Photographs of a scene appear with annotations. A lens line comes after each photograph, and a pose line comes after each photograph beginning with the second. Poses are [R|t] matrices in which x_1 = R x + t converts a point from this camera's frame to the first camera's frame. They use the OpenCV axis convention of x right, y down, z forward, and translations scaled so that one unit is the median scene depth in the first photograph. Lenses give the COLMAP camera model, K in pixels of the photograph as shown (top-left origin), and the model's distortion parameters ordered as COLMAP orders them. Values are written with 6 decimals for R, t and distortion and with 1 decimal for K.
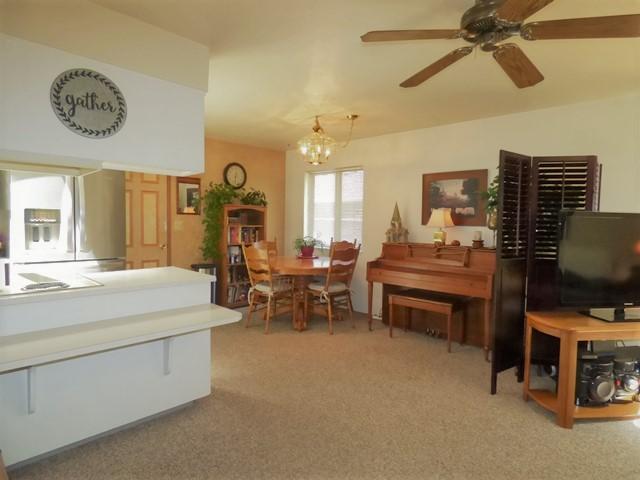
lens RADIAL K [[385.5, 0, 324.0], [0, 385.5, 240.2], [0, 0, 1]] dist [-0.017105, -0.002986]
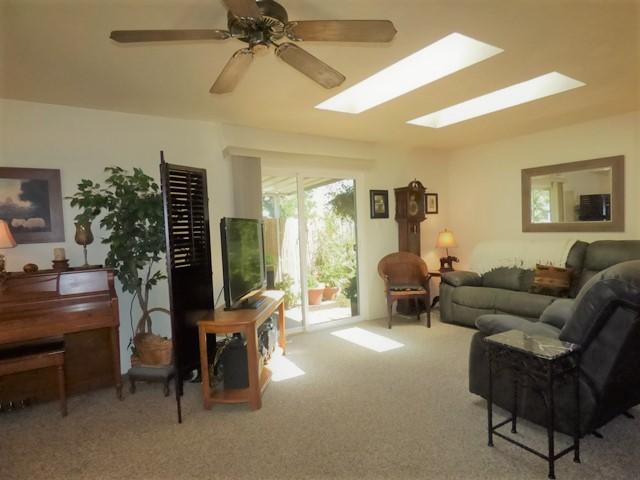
lens RADIAL K [[385.5, 0, 323.6], [0, 385.5, 237.7], [0, 0, 1]] dist [-0.017105, -0.002986]
pose [[0.192721, -0.053260, 0.979807, -0.240462], [0.097121, 0.994658, 0.034965, -0.019261], [-0.976435, 0.088421, 0.196864, 0.314451]]
